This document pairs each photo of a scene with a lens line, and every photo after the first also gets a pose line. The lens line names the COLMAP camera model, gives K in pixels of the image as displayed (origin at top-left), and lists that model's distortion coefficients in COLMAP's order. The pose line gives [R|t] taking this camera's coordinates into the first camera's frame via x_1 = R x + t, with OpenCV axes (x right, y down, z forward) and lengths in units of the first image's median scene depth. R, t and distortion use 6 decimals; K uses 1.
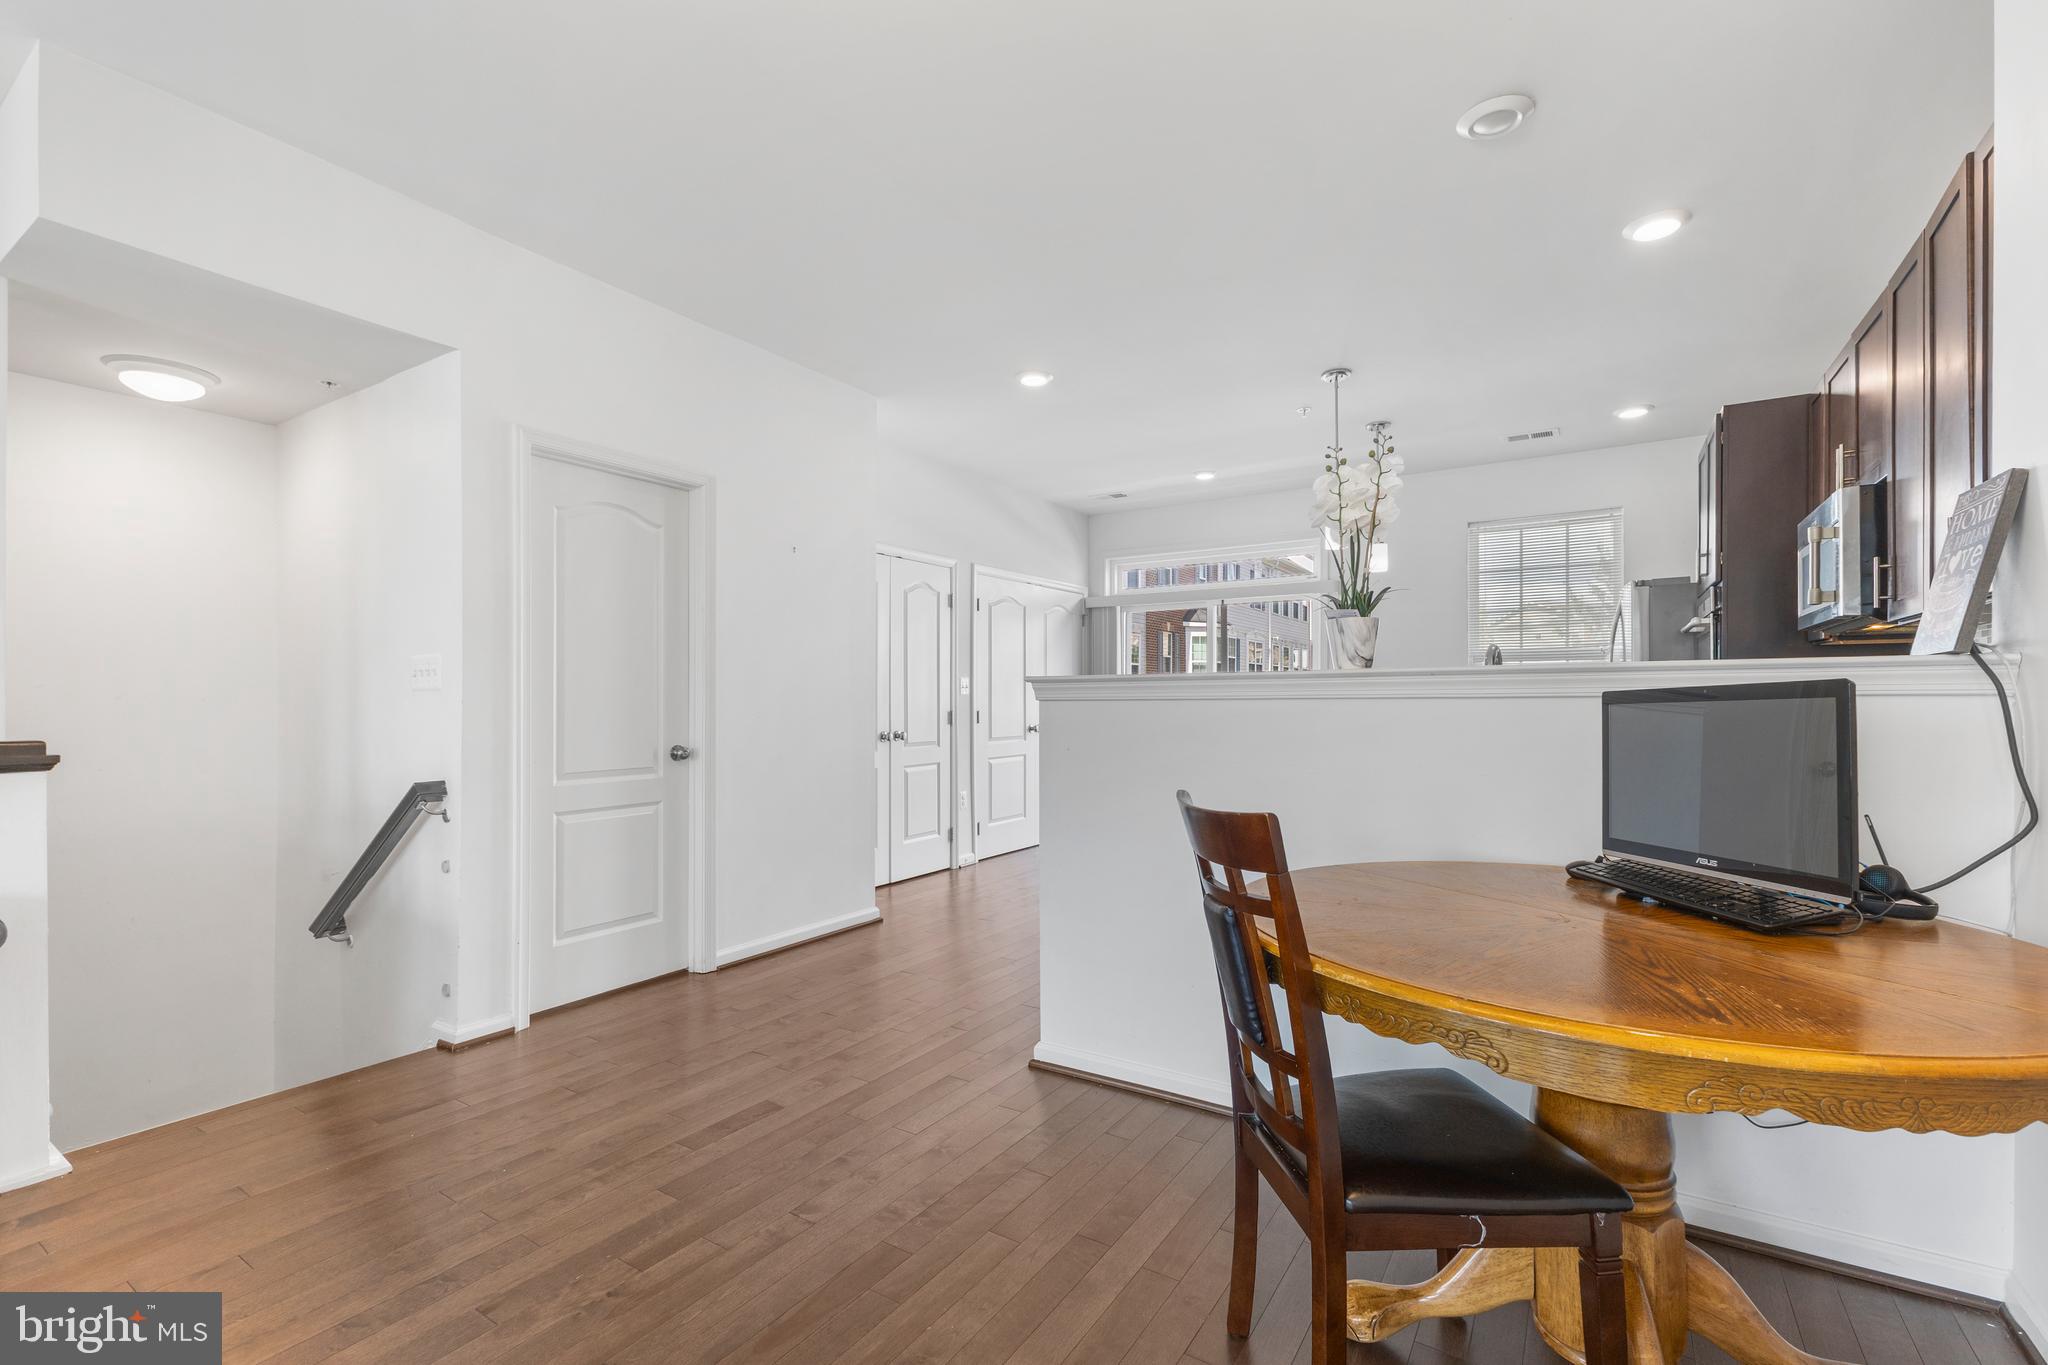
lens RADIAL K [[894.9, 0, 1012.4], [0, 894.9, 696.1], [0, 0, 1]] dist [0.018717, -0.001489]
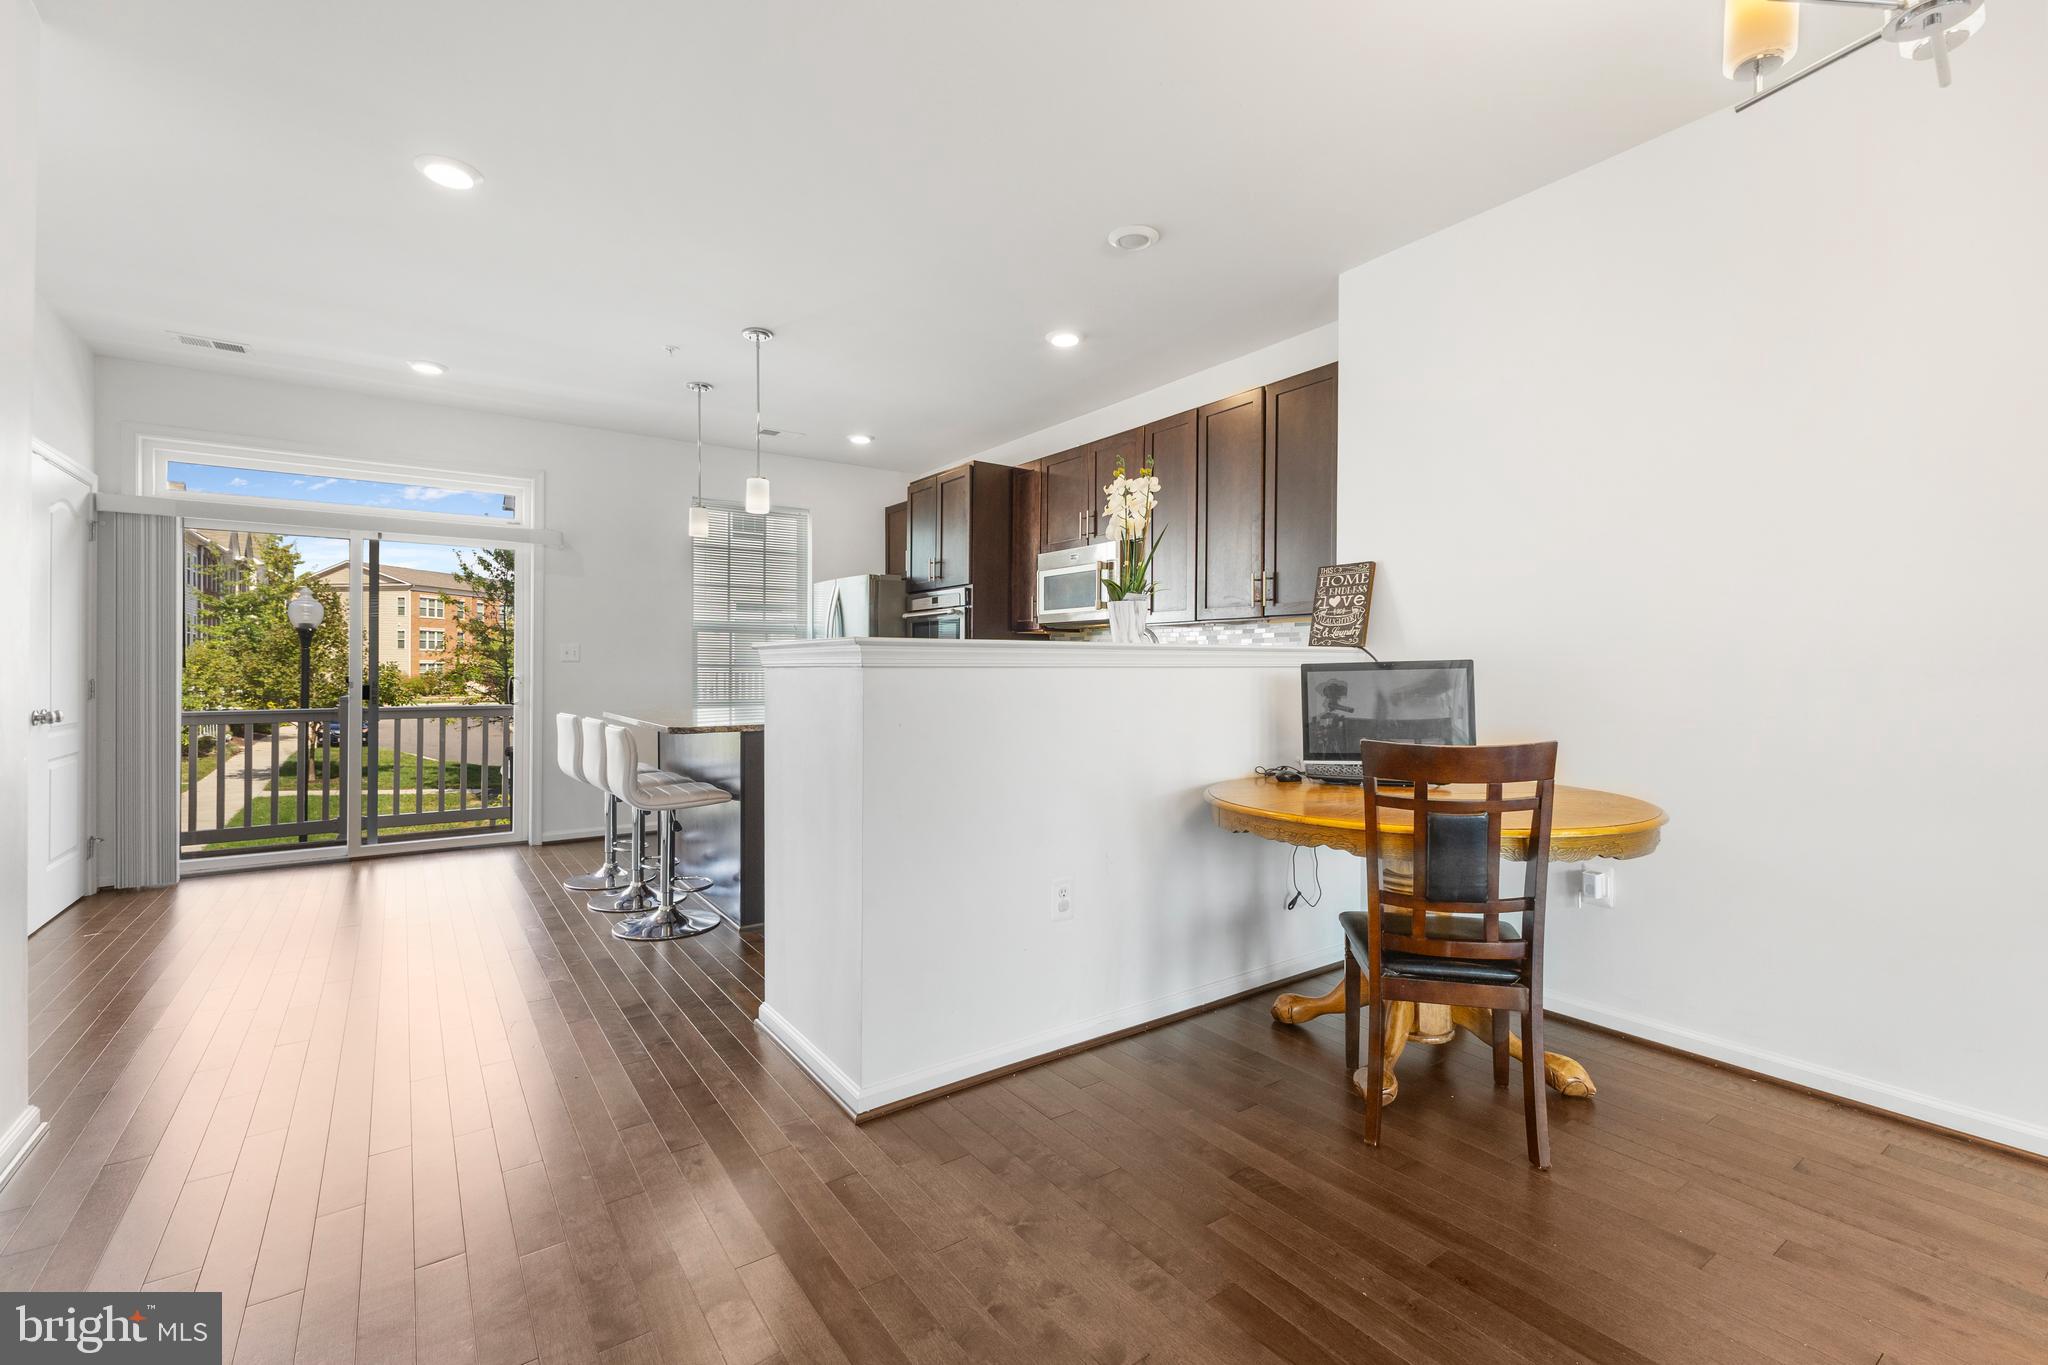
lens RADIAL K [[894.9, 0, 1029.9], [0, 894.9, 671.9], [0, 0, 1]] dist [0.018717, -0.001489]
pose [[0.372702, -0.000198, 0.927951, -0.499118], [-0.006477, 0.999975, 0.002815, 0.004294], [-0.927928, -0.007060, 0.372691, 0.420515]]
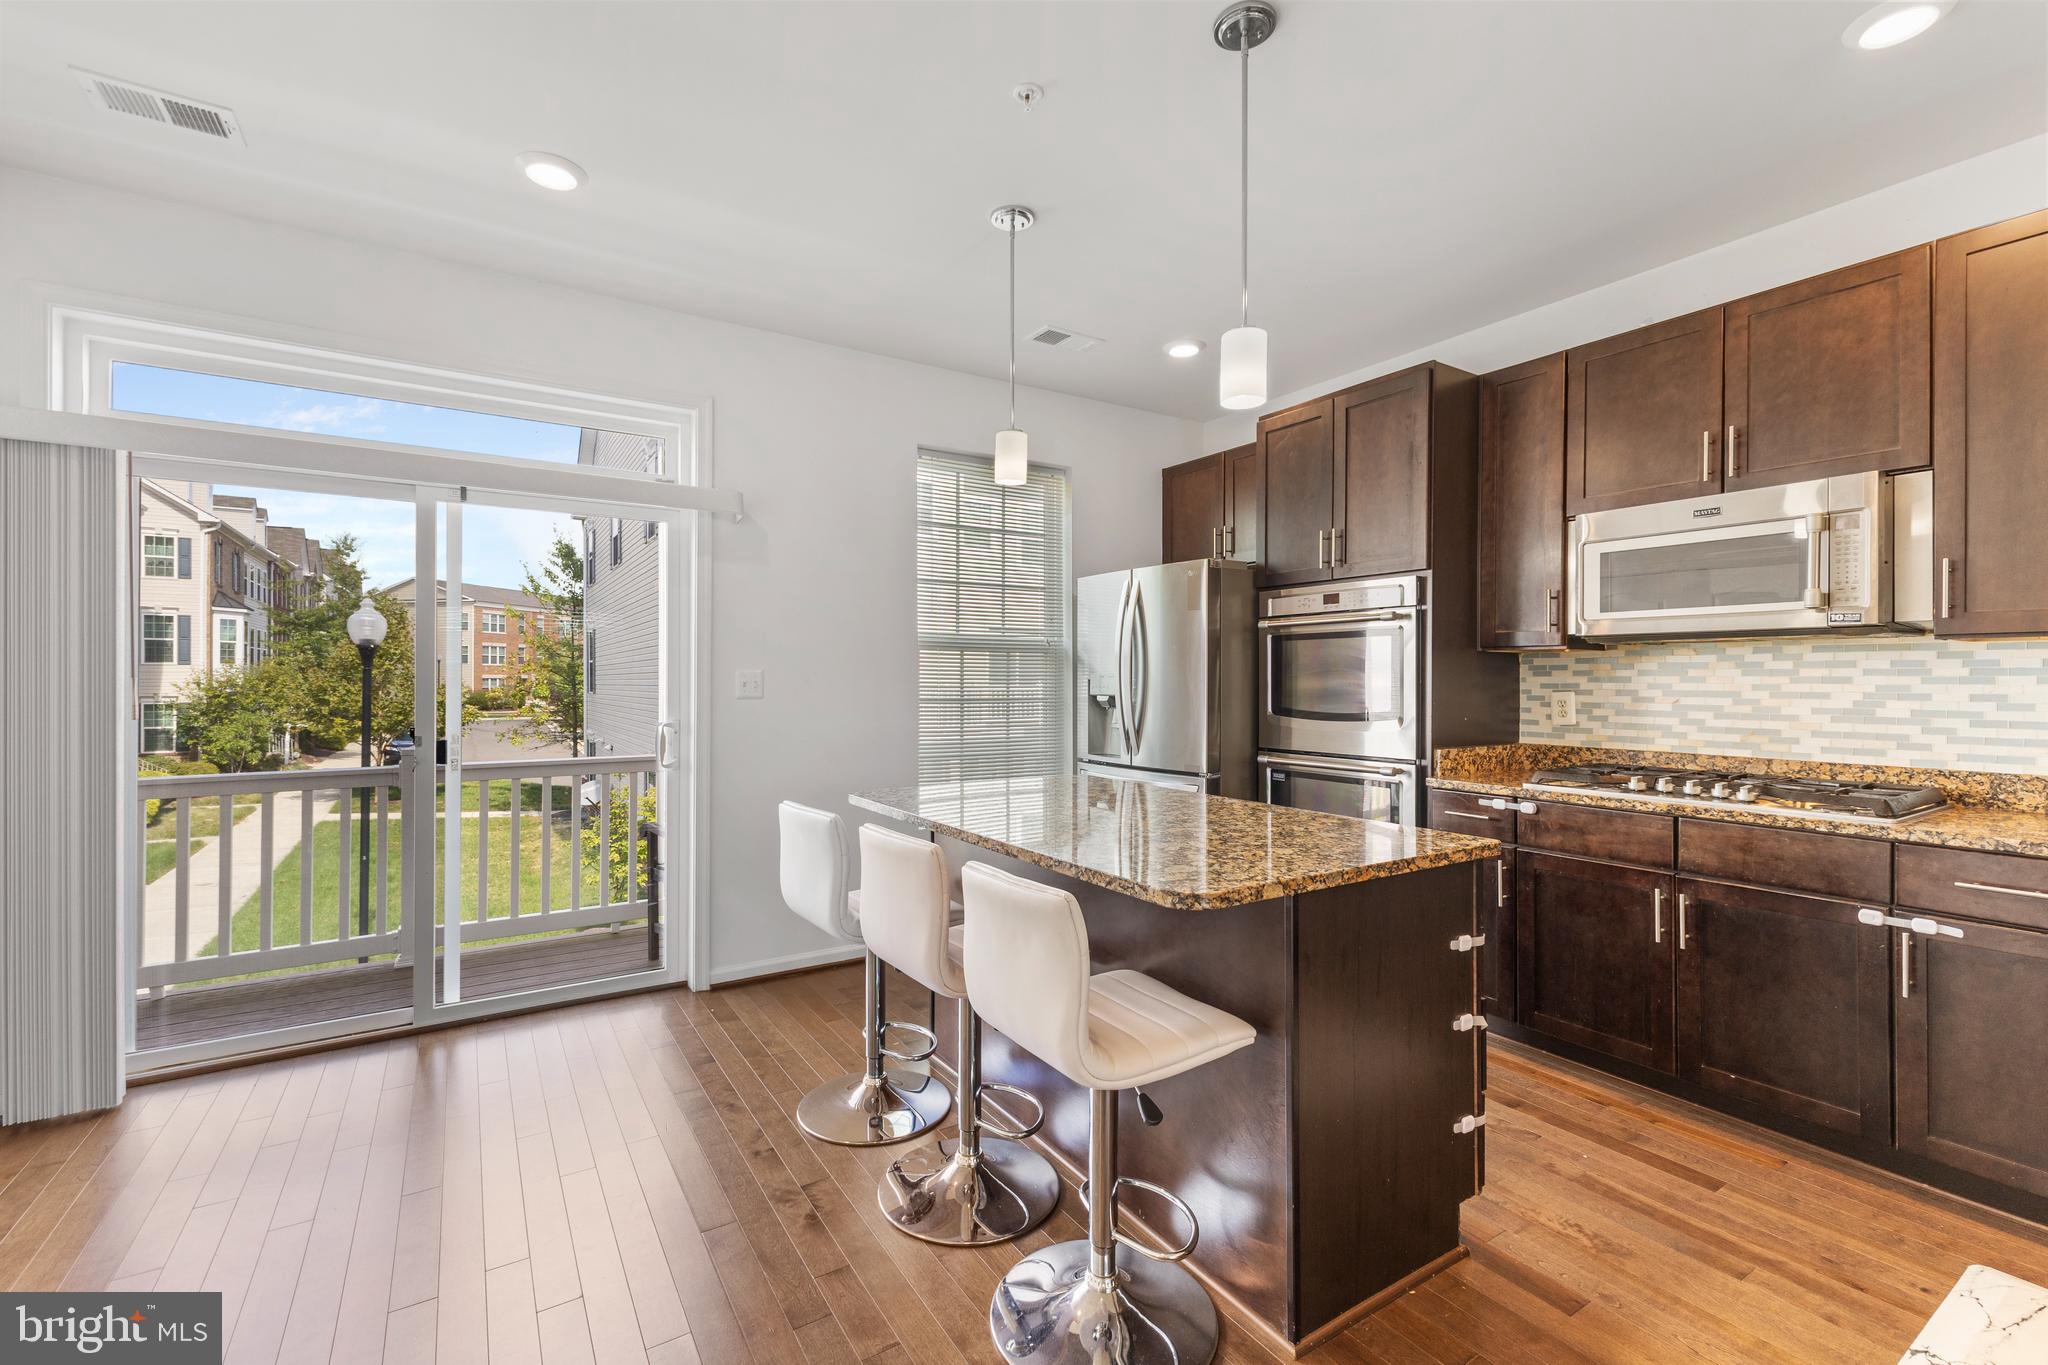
lens RADIAL K [[894.9, 0, 1032.2], [0, 894.9, 681.9], [0, 0, 1]] dist [0.018717, -0.001489]
pose [[0.414245, 0.002272, 0.910162, -0.125390], [-0.005077, 0.999987, -0.000186, -0.023711], [-0.910151, -0.004544, 0.414252, 1.041522]]
